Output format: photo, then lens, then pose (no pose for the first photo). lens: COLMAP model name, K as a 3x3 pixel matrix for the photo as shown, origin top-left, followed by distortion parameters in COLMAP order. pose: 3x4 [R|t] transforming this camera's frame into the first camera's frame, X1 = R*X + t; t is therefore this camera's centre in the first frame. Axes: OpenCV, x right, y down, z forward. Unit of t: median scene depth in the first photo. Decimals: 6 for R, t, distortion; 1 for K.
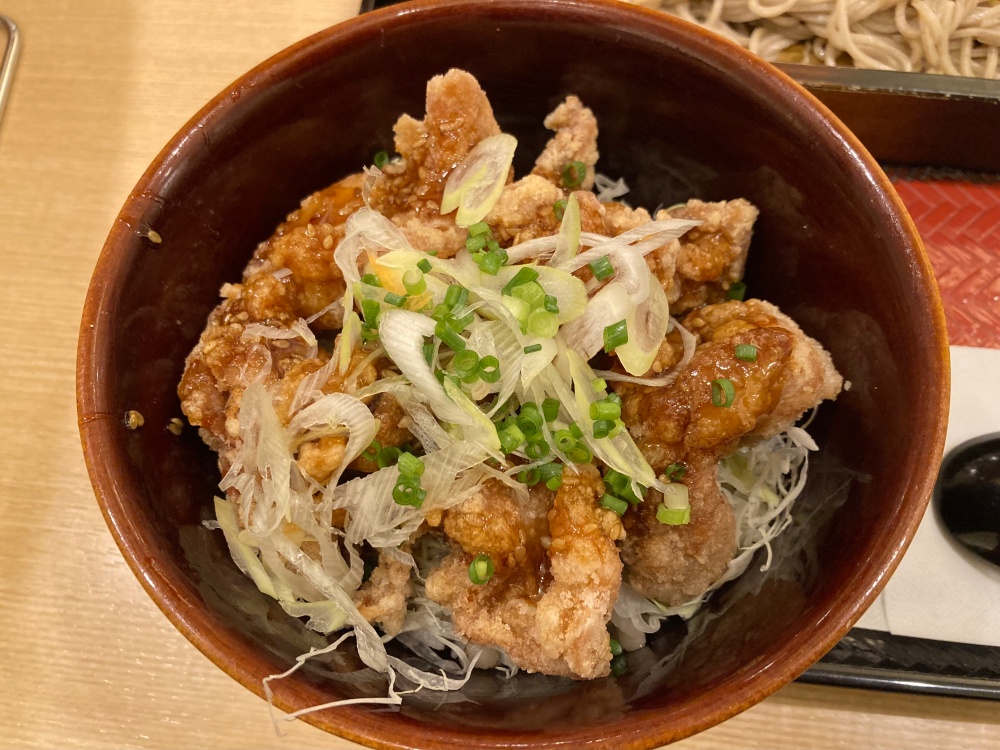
lens RADIAL K [[853.3, 0, 500.0], [0, 853.3, 375.0], [0, 0, 1]] dist [-0.010871, -0.010084]
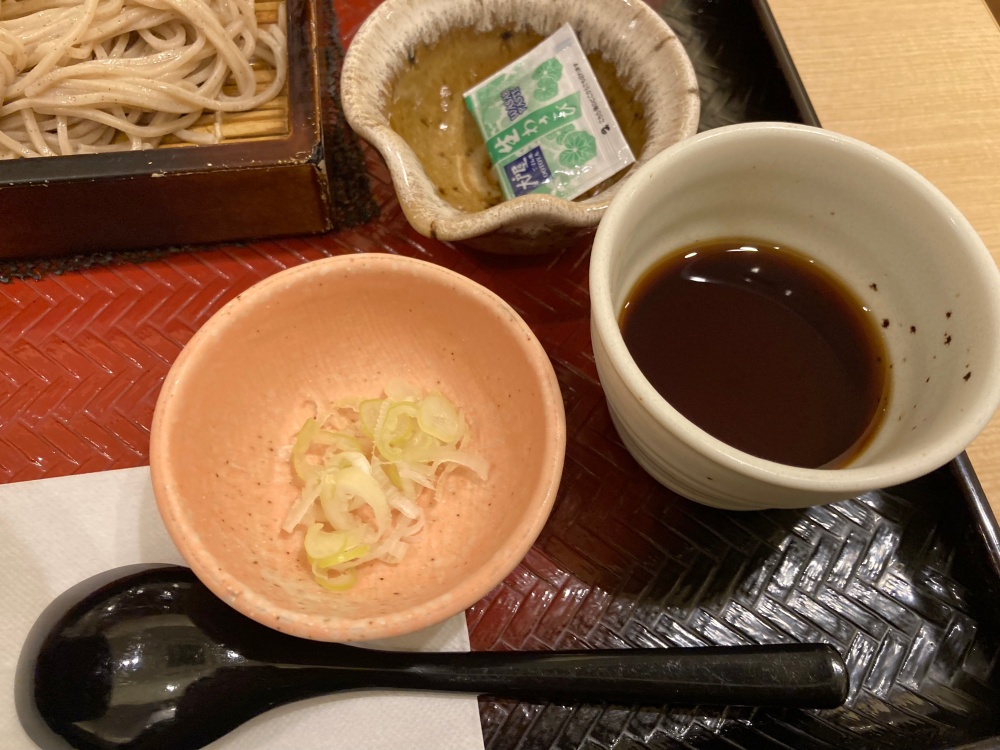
lens RADIAL K [[818.7, 0, 500.0], [0, 818.7, 375.0], [0, 0, 1]] dist [0.001993, 0.008767]
pose [[0.957829, -0.208648, 0.197559, 1.231942], [0.214409, 0.976711, -0.007990, -0.049846], [-0.191291, 0.050011, 0.980258, 0.190271]]
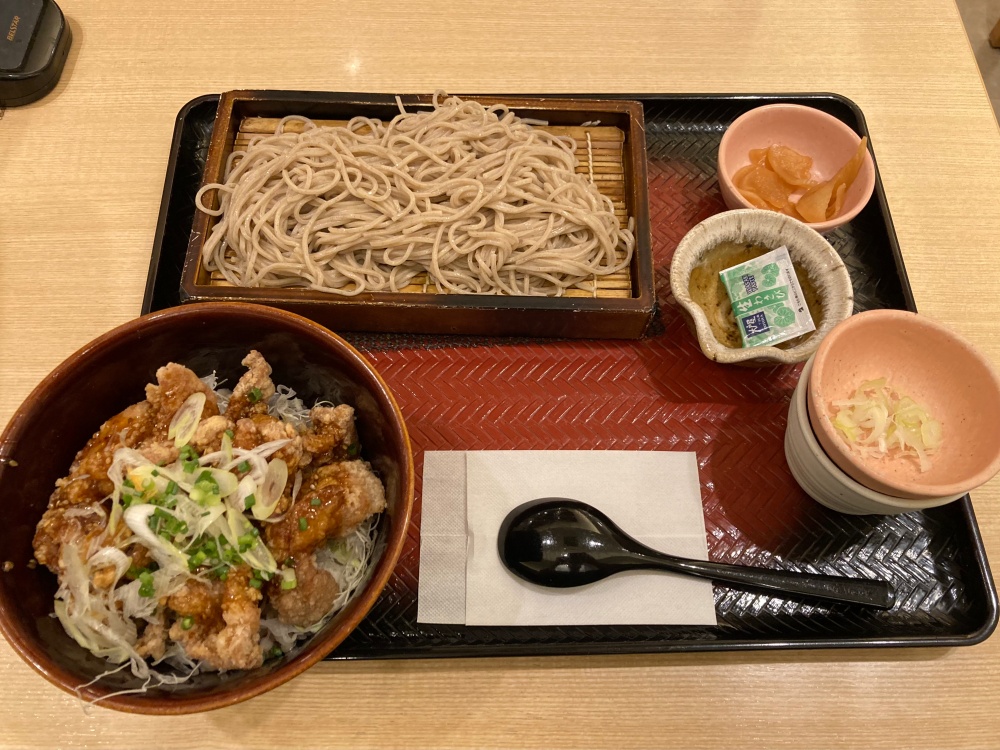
lens RADIAL K [[818.7, 0, 500.0], [0, 818.7, 375.0], [0, 0, 1]] dist [0.001993, 0.008767]
pose [[0.990019, -0.087778, 0.110260, 0.513174], [0.090224, 0.995770, -0.017384, -0.247323], [-0.108267, 0.027158, 0.993751, -0.992667]]
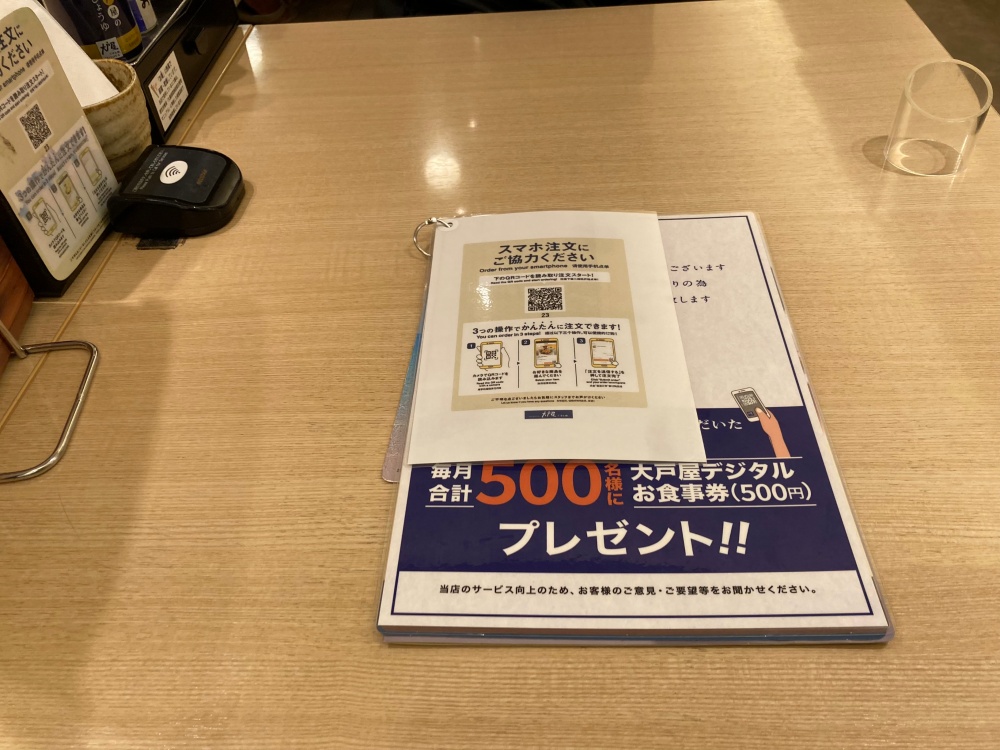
lens RADIAL K [[818.7, 0, 500.0], [0, 818.7, 375.0], [0, 0, 1]] dist [0.001993, 0.008767]
pose [[0.996057, -0.077218, 0.043671, 0.276505], [0.087855, 0.926899, -0.364882, 0.565752], [-0.012303, 0.367281, 0.930029, -0.930072]]
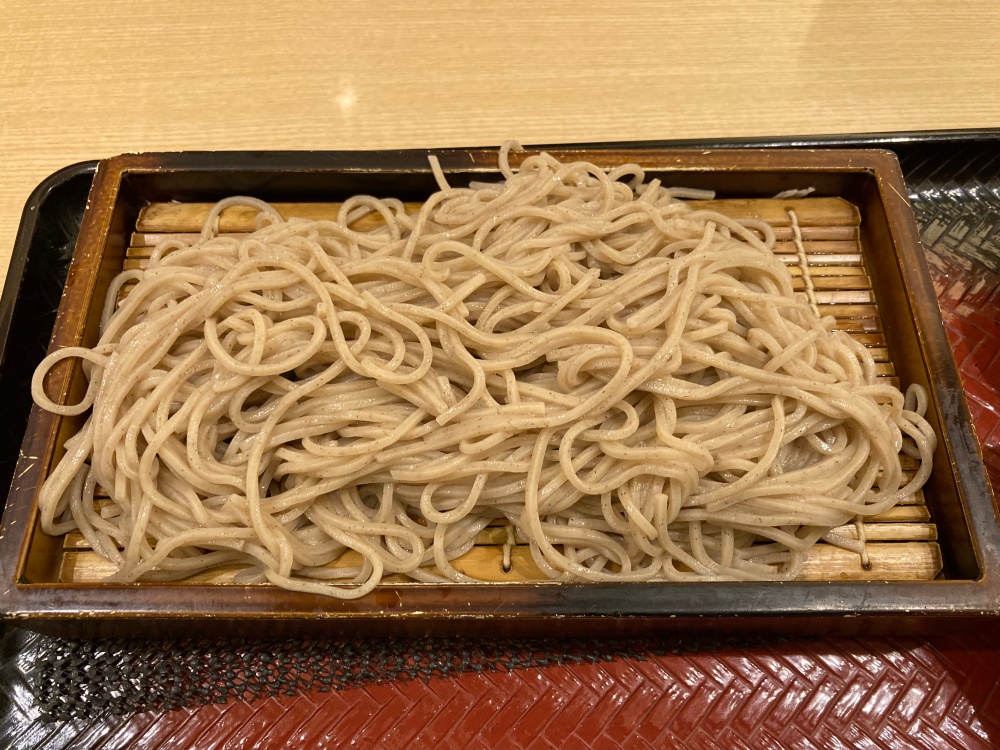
lens RADIAL K [[856.7, 0, 500.0], [0, 856.7, 375.0], [0, 0, 1]] dist [-0.003707, 0.004379]
pose [[0.987630, -0.114756, 0.106858, 0.468144], [0.121504, 0.990841, -0.058921, -0.792095], [-0.099117, 0.071175, 0.992527, 0.318230]]
